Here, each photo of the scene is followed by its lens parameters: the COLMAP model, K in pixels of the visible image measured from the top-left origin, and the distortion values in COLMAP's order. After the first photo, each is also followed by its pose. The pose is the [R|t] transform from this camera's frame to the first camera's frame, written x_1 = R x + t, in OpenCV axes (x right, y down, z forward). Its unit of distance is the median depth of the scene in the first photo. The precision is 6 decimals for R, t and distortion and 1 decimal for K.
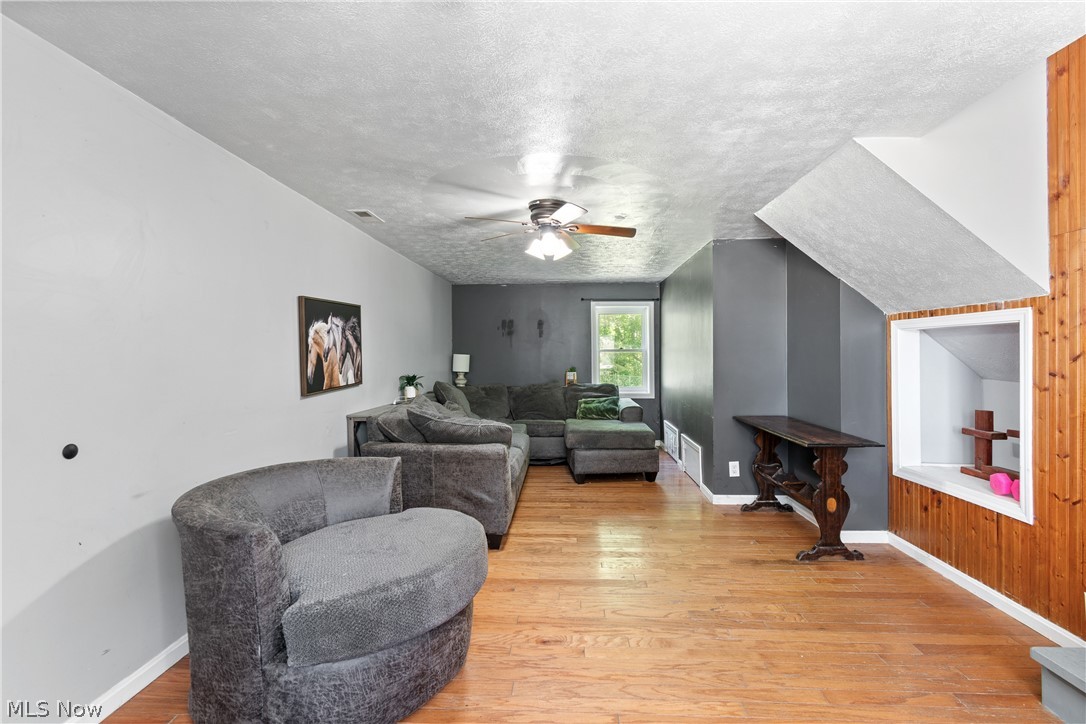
lens RADIAL K [[483.7, 0, 544.3], [0, 483.7, 357.8], [0, 0, 1]] dist [0.000567, -0.001078]
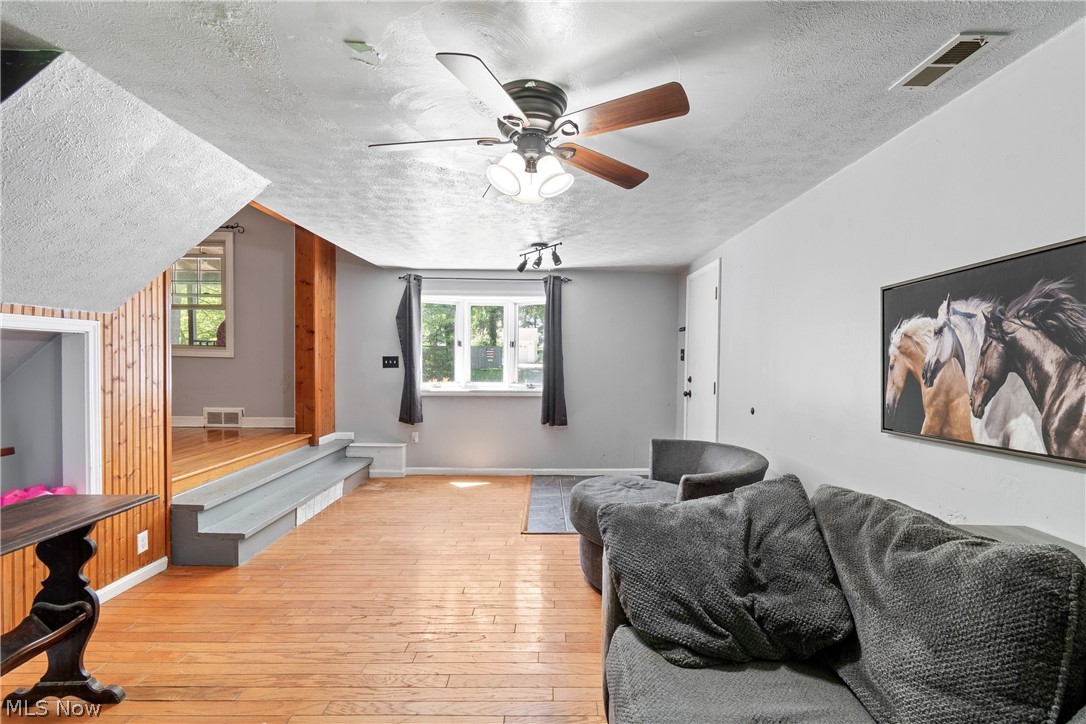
lens RADIAL K [[483.7, 0, 545.1], [0, 483.7, 362.1], [0, 0, 1]] dist [0.000567, -0.001078]
pose [[-0.998120, -0.006458, -0.060956, 0.027932], [-0.007652, 0.999783, 0.019371, -0.028114], [0.060817, 0.019801, -0.997952, 1.569005]]
